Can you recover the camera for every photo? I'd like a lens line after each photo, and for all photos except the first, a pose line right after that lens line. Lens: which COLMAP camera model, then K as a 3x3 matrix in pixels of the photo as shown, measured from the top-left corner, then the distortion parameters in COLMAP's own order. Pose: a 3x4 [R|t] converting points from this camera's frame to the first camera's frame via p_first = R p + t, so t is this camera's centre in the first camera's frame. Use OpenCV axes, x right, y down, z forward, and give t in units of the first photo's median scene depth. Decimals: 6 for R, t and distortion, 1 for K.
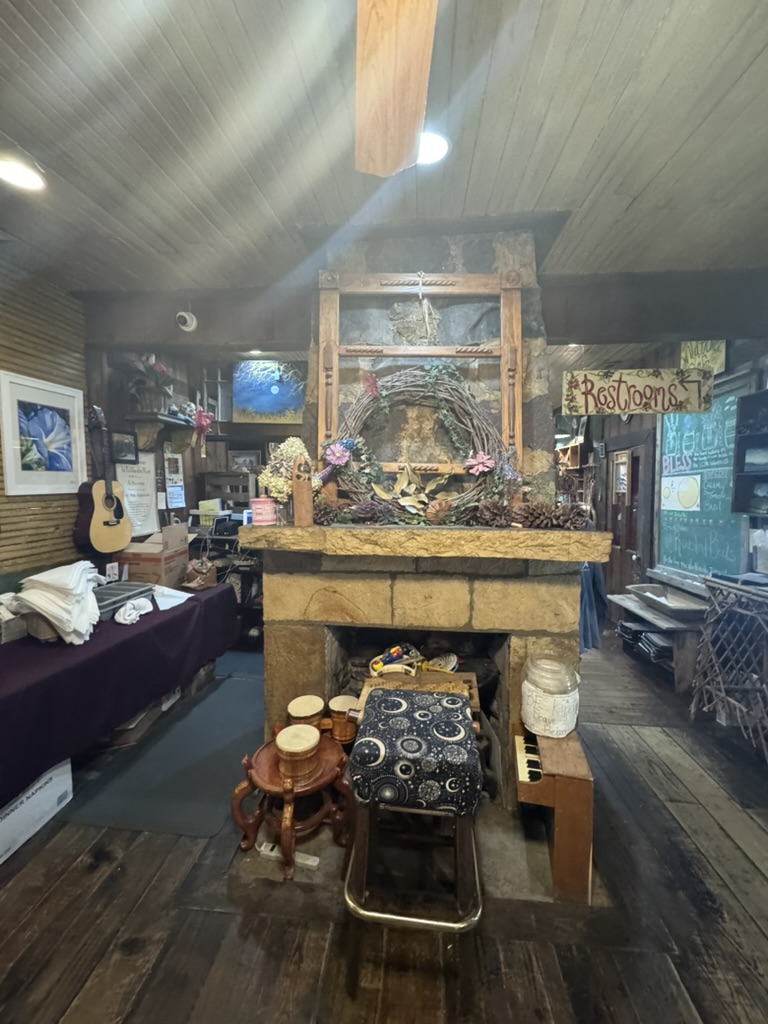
lens RADIAL K [[406.8, 0, 383.3], [0, 406.8, 511.2], [0, 0, 1]] dist [-0.001927, -0.000053]
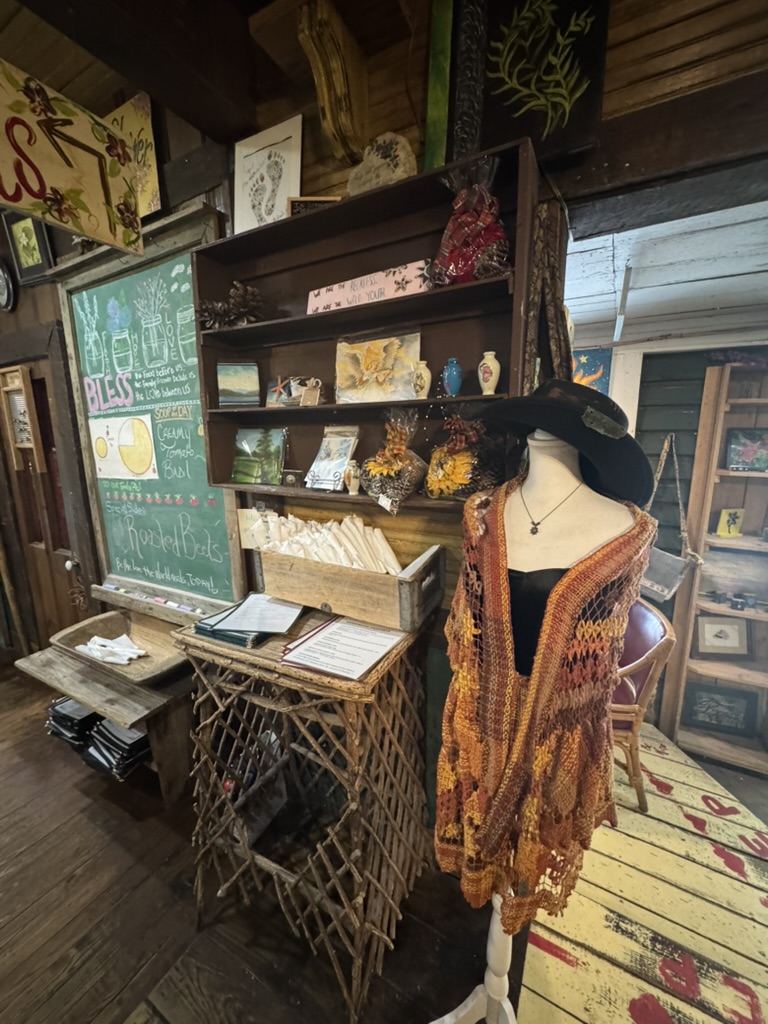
lens RADIAL K [[406.8, 0, 386.9], [0, 406.8, 512.6], [0, 0, 1]] dist [-0.001927, -0.000053]
pose [[0.407850, -0.170025, 0.897078, 0.390202], [0.057866, 0.985347, 0.160446, -0.027521], [-0.911213, -0.013528, 0.411713, 0.473318]]
